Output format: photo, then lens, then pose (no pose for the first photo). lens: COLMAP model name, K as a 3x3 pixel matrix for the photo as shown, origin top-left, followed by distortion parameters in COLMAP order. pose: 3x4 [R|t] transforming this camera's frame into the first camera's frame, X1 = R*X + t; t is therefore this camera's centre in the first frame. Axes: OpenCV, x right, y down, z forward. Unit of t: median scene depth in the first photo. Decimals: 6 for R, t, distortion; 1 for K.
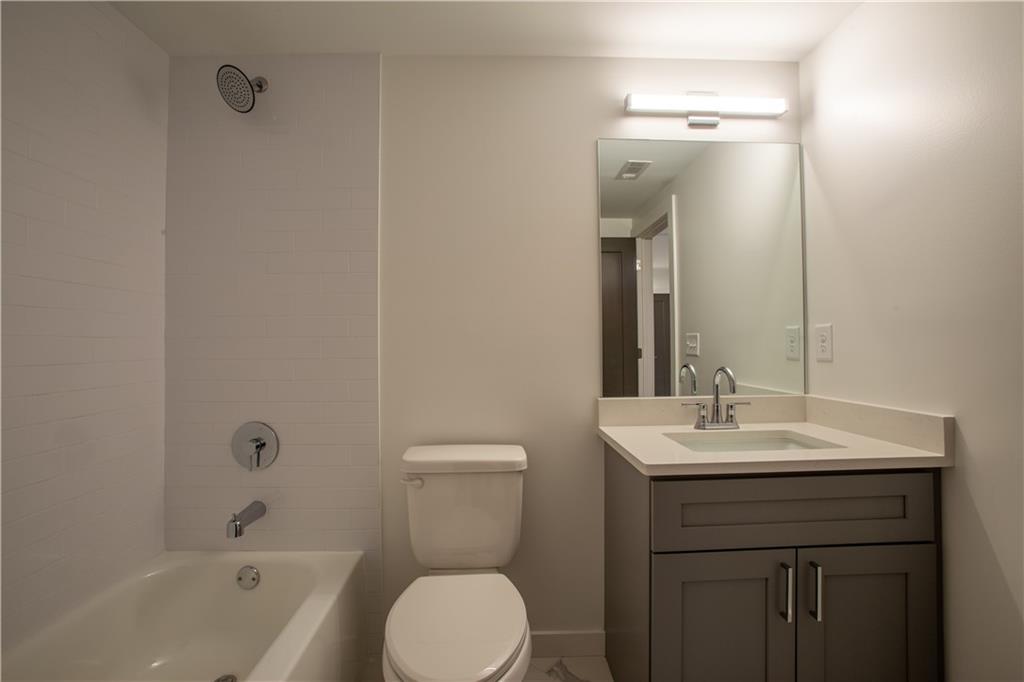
lens RADIAL K [[469.3, 0, 507.7], [0, 469.3, 337.3], [0, 0, 1]] dist [-0.080369, 0.032594]
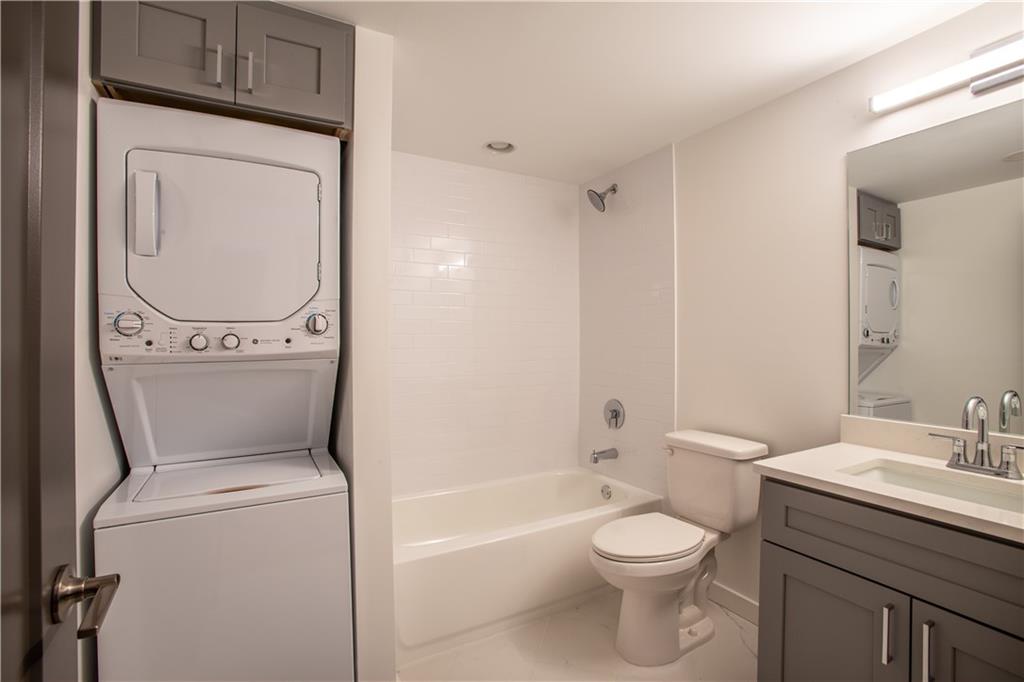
lens RADIAL K [[469.3, 0, 507.7], [0, 469.3, 337.3], [0, 0, 1]] dist [-0.080369, 0.032594]
pose [[0.455361, 0.001932, -0.890305, 0.768028], [0.007702, 0.999952, 0.006110, -0.050909], [0.890273, -0.009640, 0.455325, -0.094352]]
